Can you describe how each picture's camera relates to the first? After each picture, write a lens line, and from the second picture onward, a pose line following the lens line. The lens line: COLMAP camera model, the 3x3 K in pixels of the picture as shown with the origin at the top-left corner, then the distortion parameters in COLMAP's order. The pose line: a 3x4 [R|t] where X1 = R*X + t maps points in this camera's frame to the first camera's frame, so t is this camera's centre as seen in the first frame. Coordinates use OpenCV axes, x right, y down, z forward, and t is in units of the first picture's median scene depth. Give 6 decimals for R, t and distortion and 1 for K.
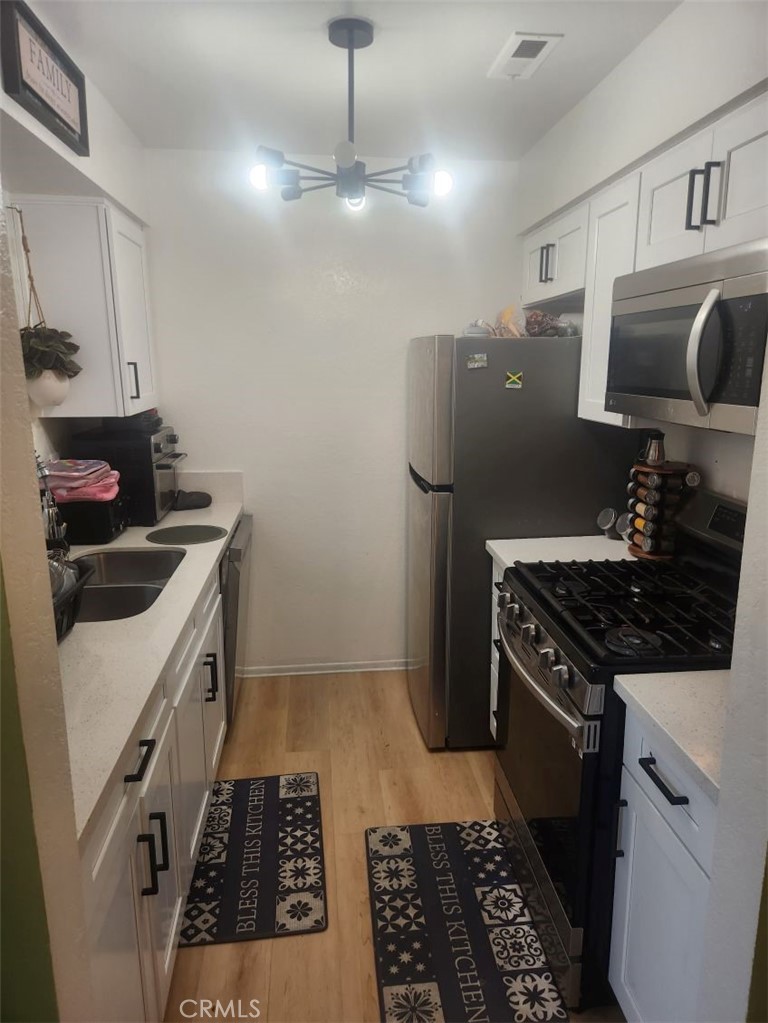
lens RADIAL K [[686.2, 0, 398.5], [0, 686.2, 504.3], [0, 0, 1]] dist [0.056765, -0.057041]
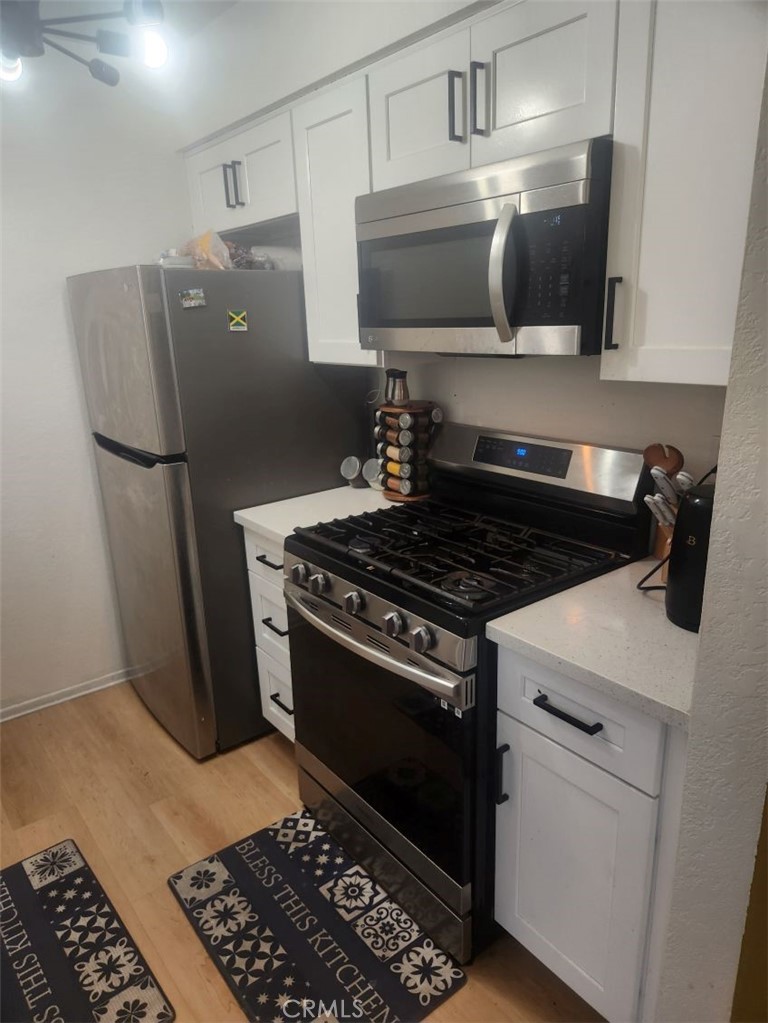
lens RADIAL K [[686.2, 0, 380.9], [0, 686.2, 527.1], [0, 0, 1]] dist [0.056765, -0.057041]
pose [[0.853074, -0.181241, 0.489302, -0.161437], [0.138234, 0.982731, 0.123007, -0.011102], [-0.503146, -0.037296, 0.863396, 0.174388]]
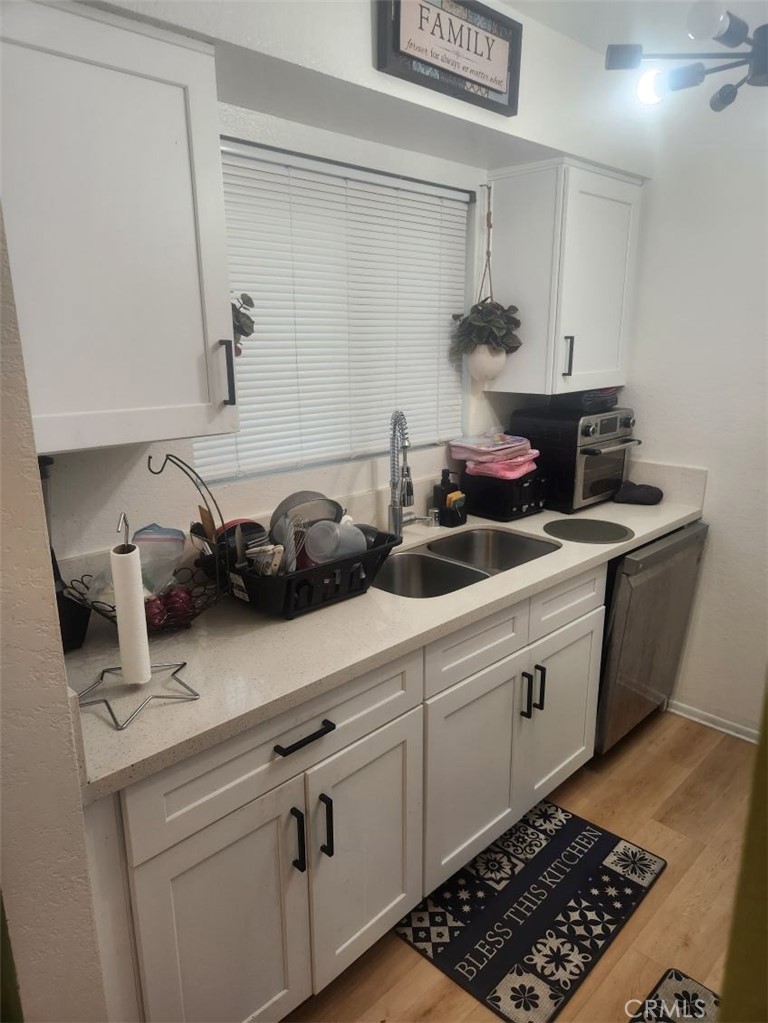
lens RADIAL K [[686.2, 0, 389.7], [0, 686.2, 508.9], [0, 0, 1]] dist [0.056765, -0.057041]
pose [[0.617843, 0.186903, -0.763765, 0.247433], [-0.155327, 0.981209, 0.114464, -0.053749], [0.770807, 0.047913, 0.635264, 0.273398]]
